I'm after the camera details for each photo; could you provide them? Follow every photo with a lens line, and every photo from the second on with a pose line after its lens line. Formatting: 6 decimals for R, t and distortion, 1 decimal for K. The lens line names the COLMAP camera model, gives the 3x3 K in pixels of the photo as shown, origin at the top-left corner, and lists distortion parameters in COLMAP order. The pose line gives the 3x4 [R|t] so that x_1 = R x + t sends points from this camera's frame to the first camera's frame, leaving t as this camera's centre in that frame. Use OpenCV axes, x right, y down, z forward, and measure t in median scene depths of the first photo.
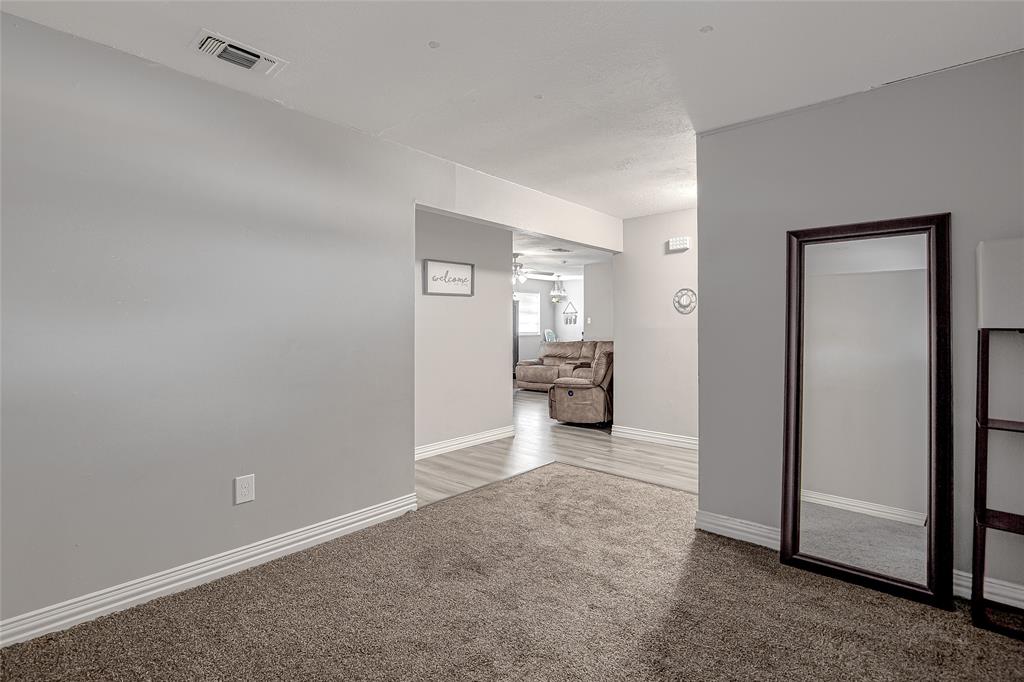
lens RADIAL K [[471.1, 0, 508.7], [0, 471.1, 333.0], [0, 0, 1]] dist [-0.002408, 0.000599]
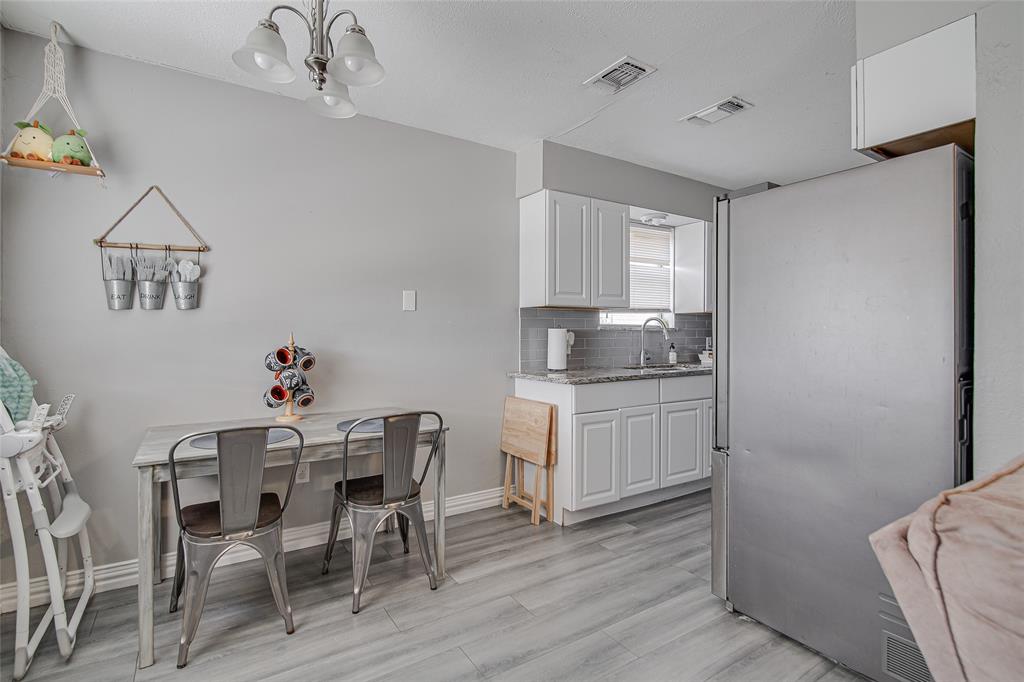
lens RADIAL K [[497.6, 0, 515.9], [0, 497.6, 333.3], [0, 0, 1]] dist [-0.005209, -0.000425]
pose [[0.258171, 0.001452, 0.966098, -0.018454], [0.014397, 0.999882, -0.005350, -0.007442], [-0.965992, 0.015290, 0.258120, 0.919862]]
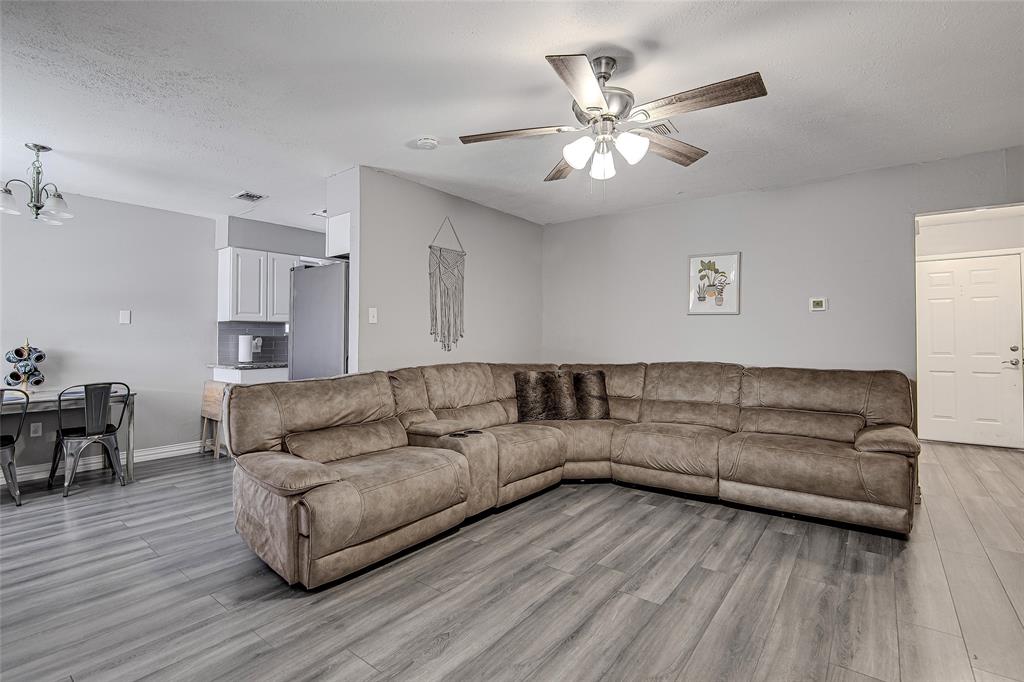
lens RADIAL K [[479.7, 0, 494.7], [0, 479.7, 330.3], [0, 0, 1]] dist [-0.017336, 0.000064]
pose [[-0.054191, 0.014793, 0.998421, -0.185479], [0.014510, 0.999796, -0.014026, -0.006489], [-0.998425, 0.013728, -0.054394, 0.756892]]
